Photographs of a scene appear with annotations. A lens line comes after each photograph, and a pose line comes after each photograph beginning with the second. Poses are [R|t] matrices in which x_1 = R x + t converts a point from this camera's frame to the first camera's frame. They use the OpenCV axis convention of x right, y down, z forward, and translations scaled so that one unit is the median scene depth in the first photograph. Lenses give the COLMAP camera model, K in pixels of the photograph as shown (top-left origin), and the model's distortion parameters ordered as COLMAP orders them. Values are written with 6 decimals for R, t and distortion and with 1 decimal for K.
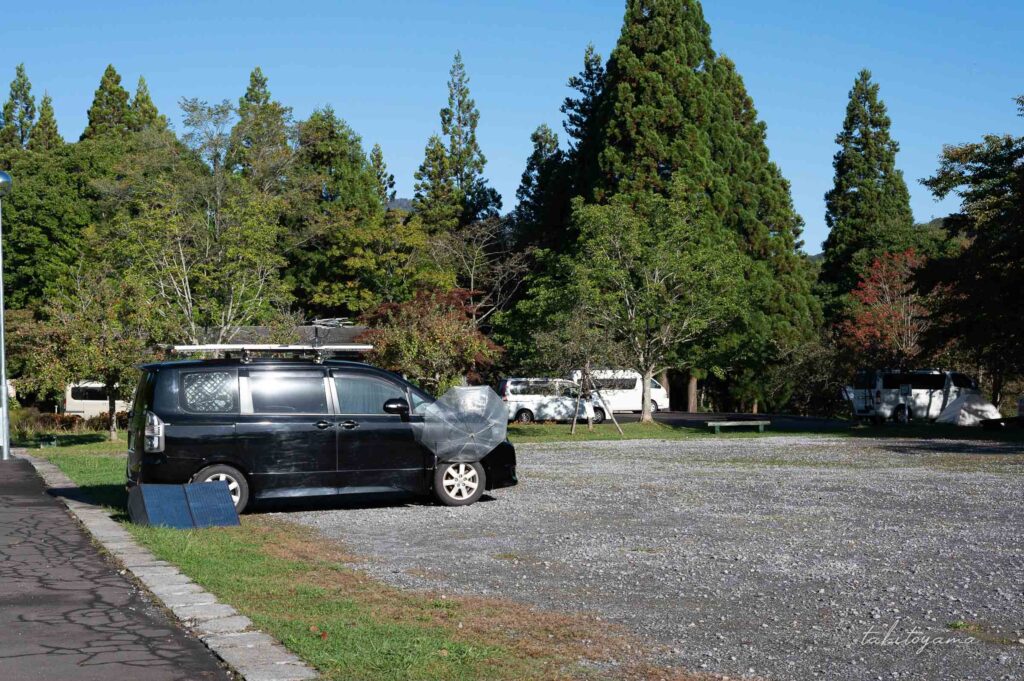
lens RADIAL K [[1575.9, 0, 512.0], [0, 1575.9, 342.0], [0, 0, 1]] dist [-0.004785, 0.000000]
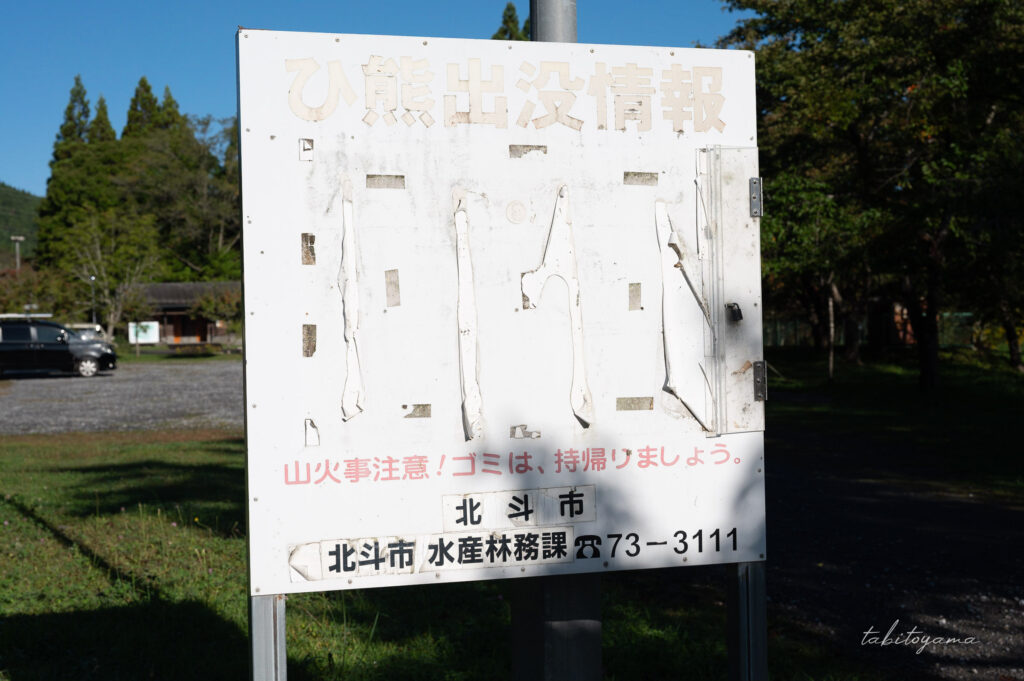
lens RADIAL K [[1406.7, 0, 511.9], [0, 1406.7, 339.8], [0, 0, 1]] dist [-0.034423, 0.000000]
pose [[0.999397, -0.003102, -0.034583, 0.104005], [0.004488, 0.999187, 0.040056, -0.006391], [0.034431, -0.040187, 0.998599, -0.176482]]
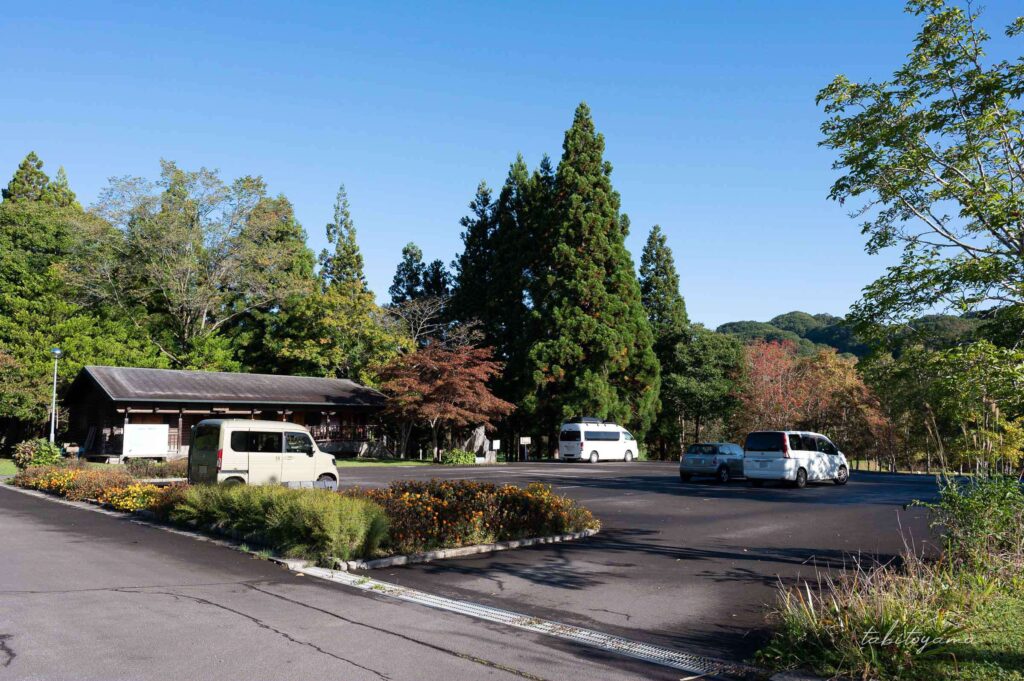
lens RADIAL K [[760.7, 0, 512.5], [0, 760.7, 337.0], [0, 0, 1]] dist [0.006076, 0.003121]
pose [[0.906078, 0.073153, 0.416740, -0.189206], [-0.030530, 0.993677, -0.108048, 0.013531], [-0.422009, 0.085177, 0.902582, 0.417209]]
